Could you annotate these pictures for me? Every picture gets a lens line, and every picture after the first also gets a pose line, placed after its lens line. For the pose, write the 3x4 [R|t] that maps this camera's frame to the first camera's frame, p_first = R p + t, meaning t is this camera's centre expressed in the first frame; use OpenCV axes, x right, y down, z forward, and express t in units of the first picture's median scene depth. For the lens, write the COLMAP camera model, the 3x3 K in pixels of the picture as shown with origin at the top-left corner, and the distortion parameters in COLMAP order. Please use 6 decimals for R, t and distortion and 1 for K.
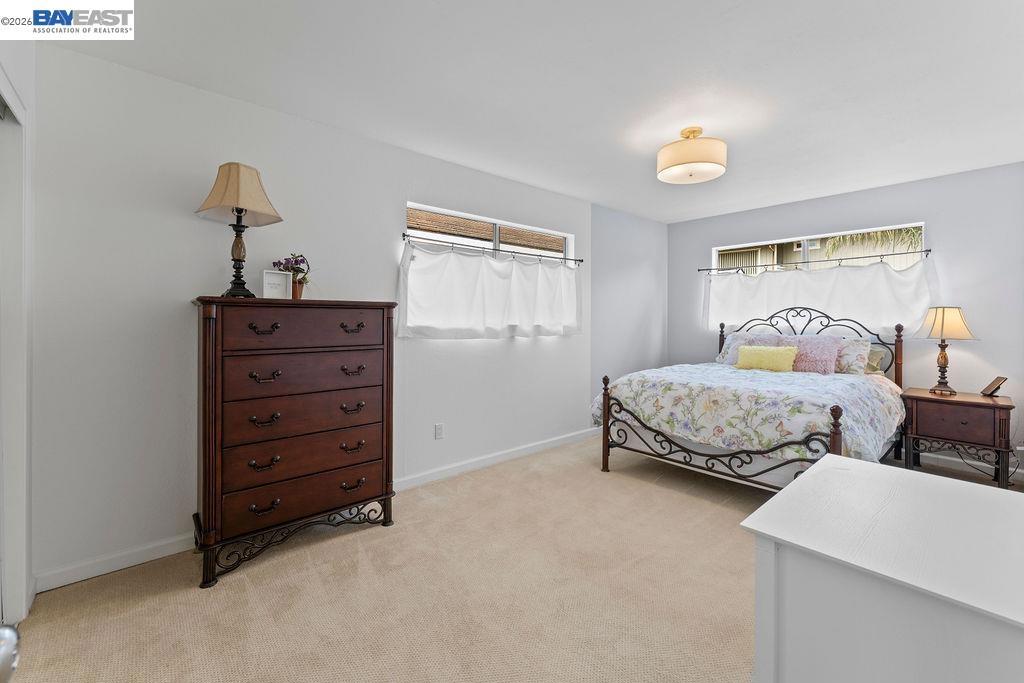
lens RADIAL K [[425.6, 0, 516.7], [0, 425.6, 326.2], [0, 0, 1]] dist [0.000081, 0.000004]
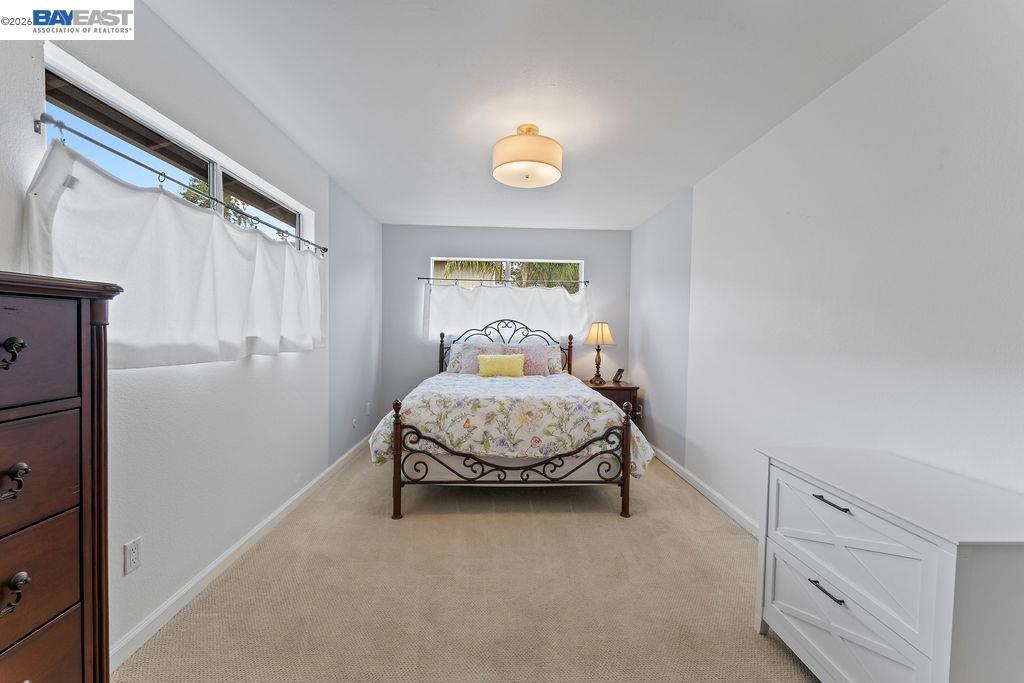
lens RADIAL K [[414.5, 0, 511.6], [0, 414.5, 345.7], [0, 0, 1]] dist [0.001078, 0.000028]
pose [[0.629349, -0.022668, 0.776792, -0.266749], [-0.000187, 0.999570, 0.029321, -0.008385], [-0.777123, -0.018599, 0.629074, 0.356836]]
